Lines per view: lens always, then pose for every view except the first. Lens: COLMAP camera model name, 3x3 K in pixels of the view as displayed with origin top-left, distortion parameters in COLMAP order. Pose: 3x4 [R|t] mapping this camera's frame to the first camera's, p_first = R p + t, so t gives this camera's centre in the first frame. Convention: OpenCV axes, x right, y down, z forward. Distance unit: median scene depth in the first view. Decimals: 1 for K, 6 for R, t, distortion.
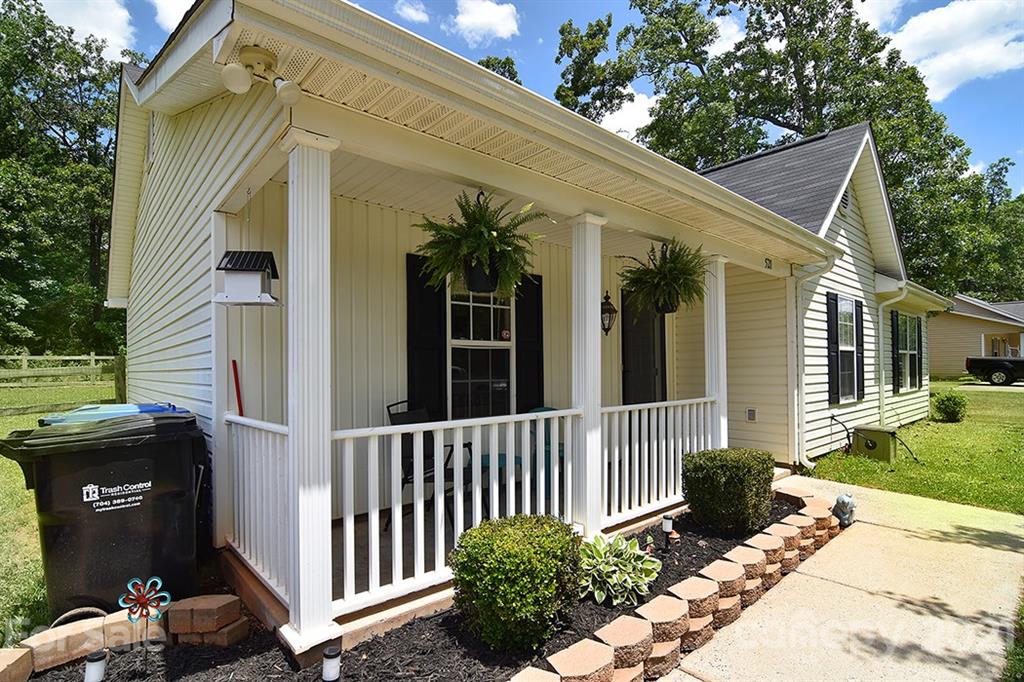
lens RADIAL K [[502.2, 0, 538.2], [0, 502.2, 363.8], [0, 0, 1]] dist [-0.001620, -0.001330]
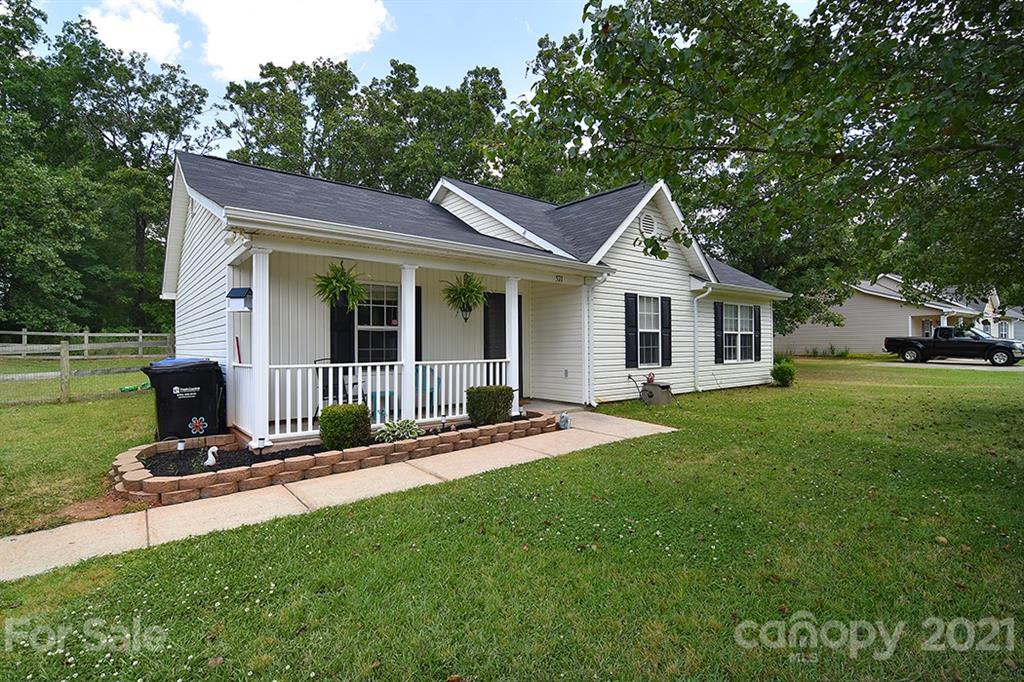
lens RADIAL K [[496.7, 0, 524.0], [0, 496.7, 349.0], [0, 0, 1]] dist [-0.001476, 0.000191]
pose [[0.998138, 0.005206, -0.060768, 0.174682], [-0.004392, 0.999899, 0.013510, 0.002757], [0.060832, -0.013218, 0.998060, -0.241584]]
